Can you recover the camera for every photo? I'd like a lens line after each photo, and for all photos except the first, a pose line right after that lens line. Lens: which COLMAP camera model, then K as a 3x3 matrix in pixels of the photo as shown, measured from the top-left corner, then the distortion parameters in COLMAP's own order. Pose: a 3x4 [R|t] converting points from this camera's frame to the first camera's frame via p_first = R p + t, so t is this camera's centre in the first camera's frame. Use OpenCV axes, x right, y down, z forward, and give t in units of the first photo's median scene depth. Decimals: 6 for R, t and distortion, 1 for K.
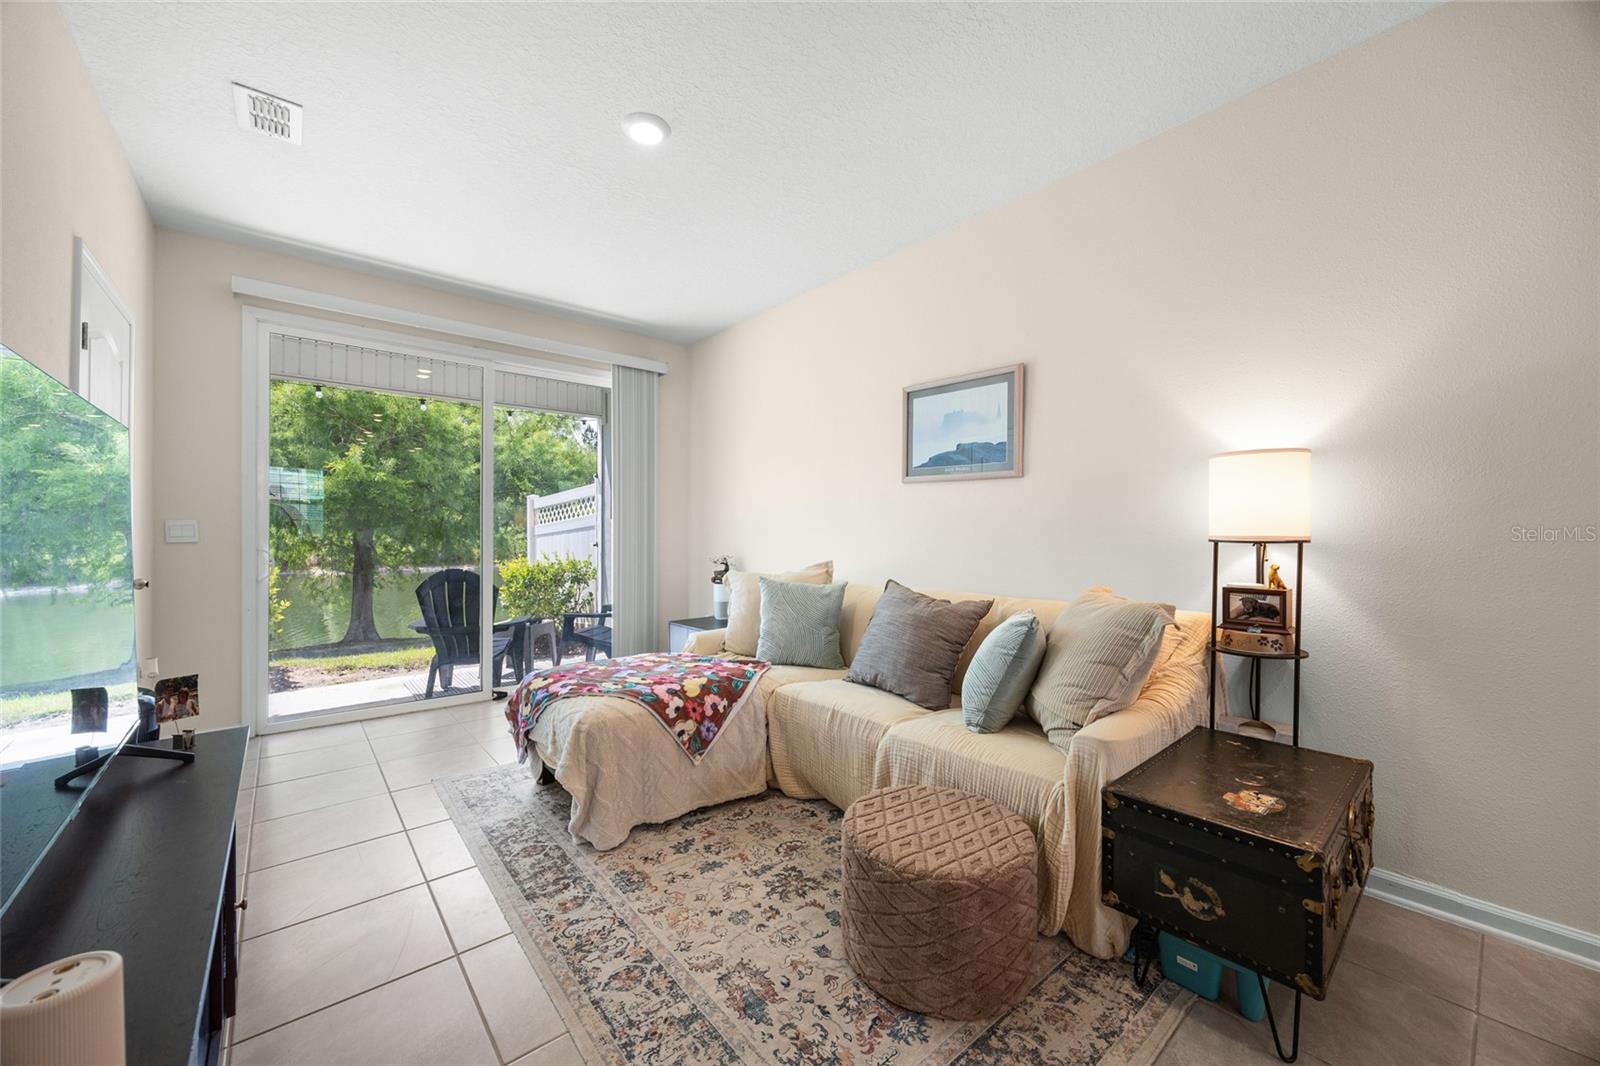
lens RADIAL K [[610.8, 0, 803.7], [0, 610.8, 530.2], [0, 0, 1]] dist [-0.001524, 0.000025]
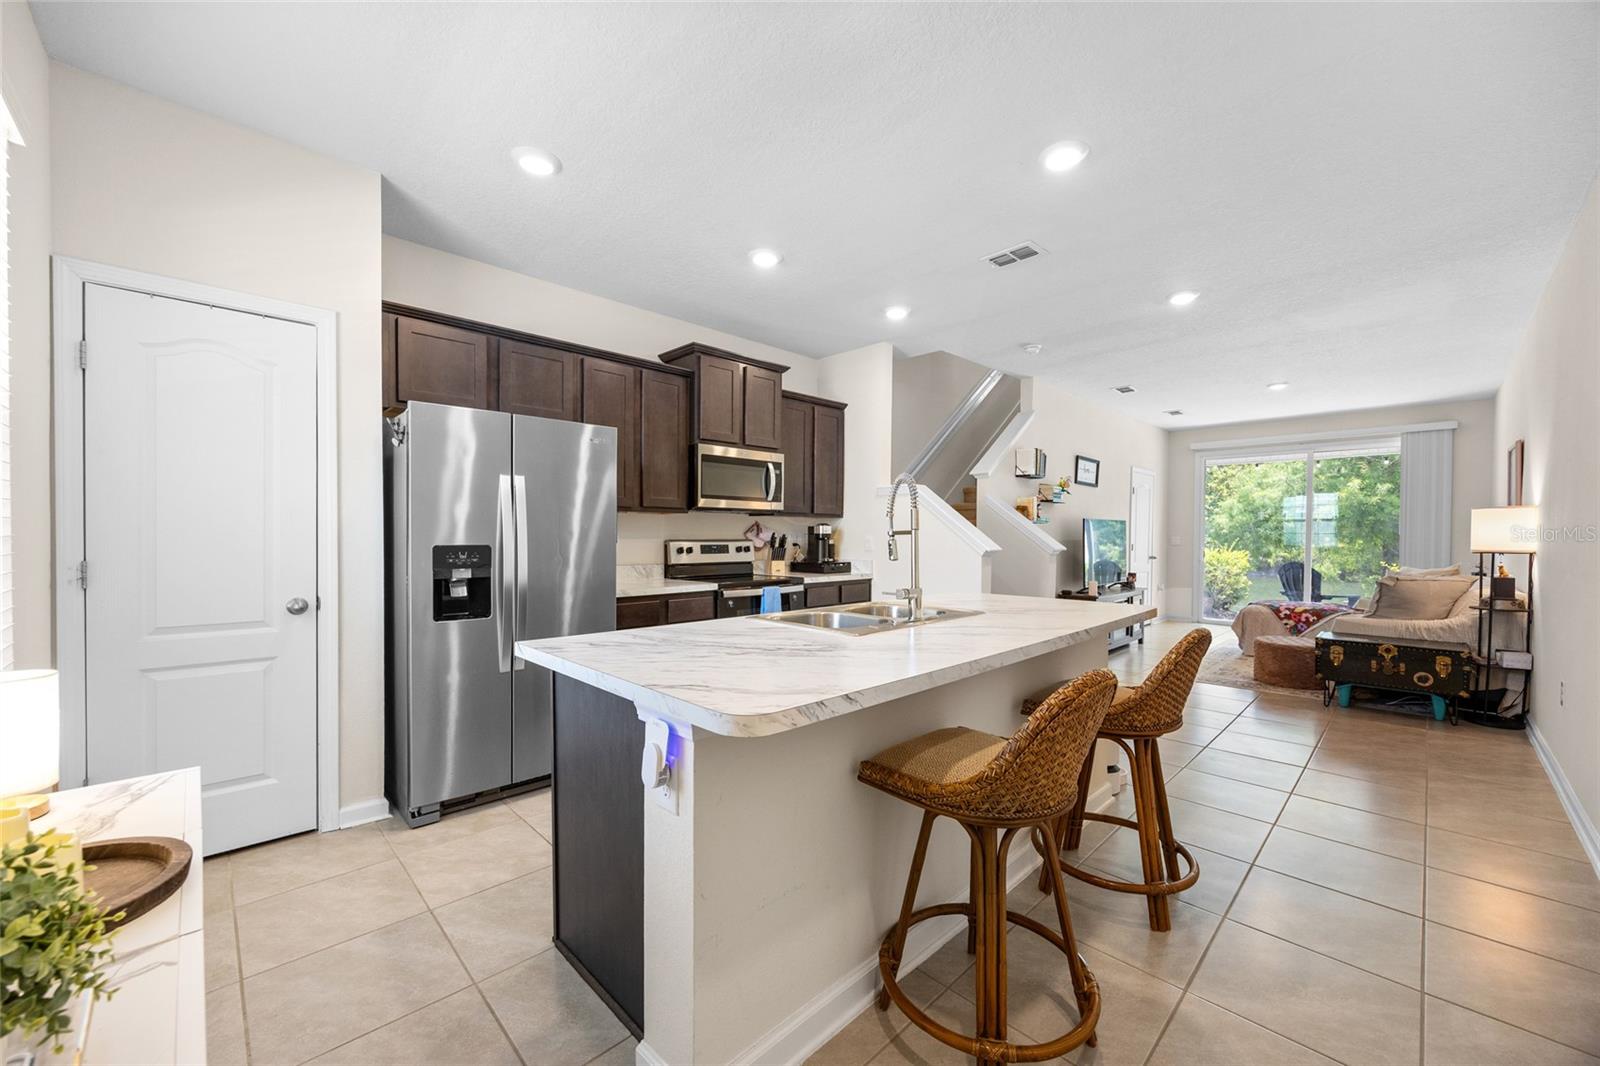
lens RADIAL K [[617.3, 0, 803.6], [0, 617.3, 542.5], [0, 0, 1]] dist [-0.000563, -0.000141]
pose [[0.068065, 0.012552, -0.997602, 2.157397], [-0.000900, 0.999921, 0.012519, -0.031022], [0.997680, 0.000046, 0.068071, -1.131419]]
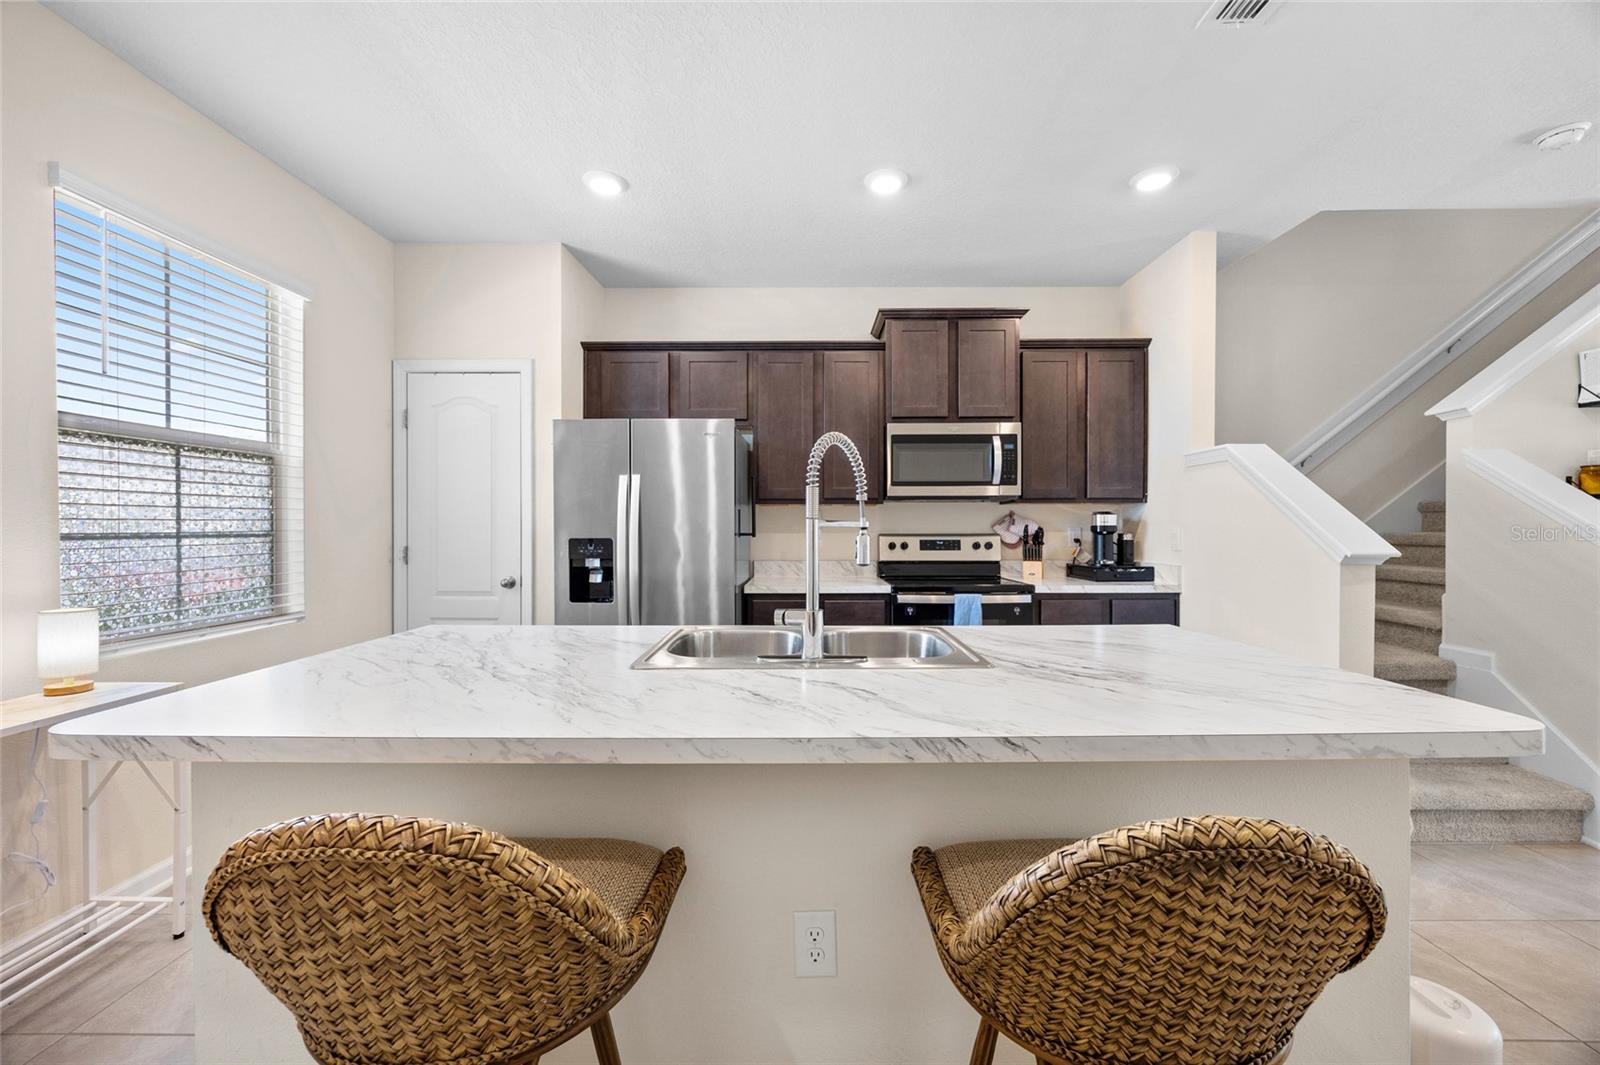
lens RADIAL K [[605.7, 0, 802.2], [0, 605.7, 529.9], [0, 0, 1]] dist [-0.001548, -0.000033]
pose [[-0.656767, 0.001667, -0.754092, 1.682567], [0.003262, 0.999994, -0.000631, -0.026536], [0.754086, -0.002874, -0.656769, -0.523082]]
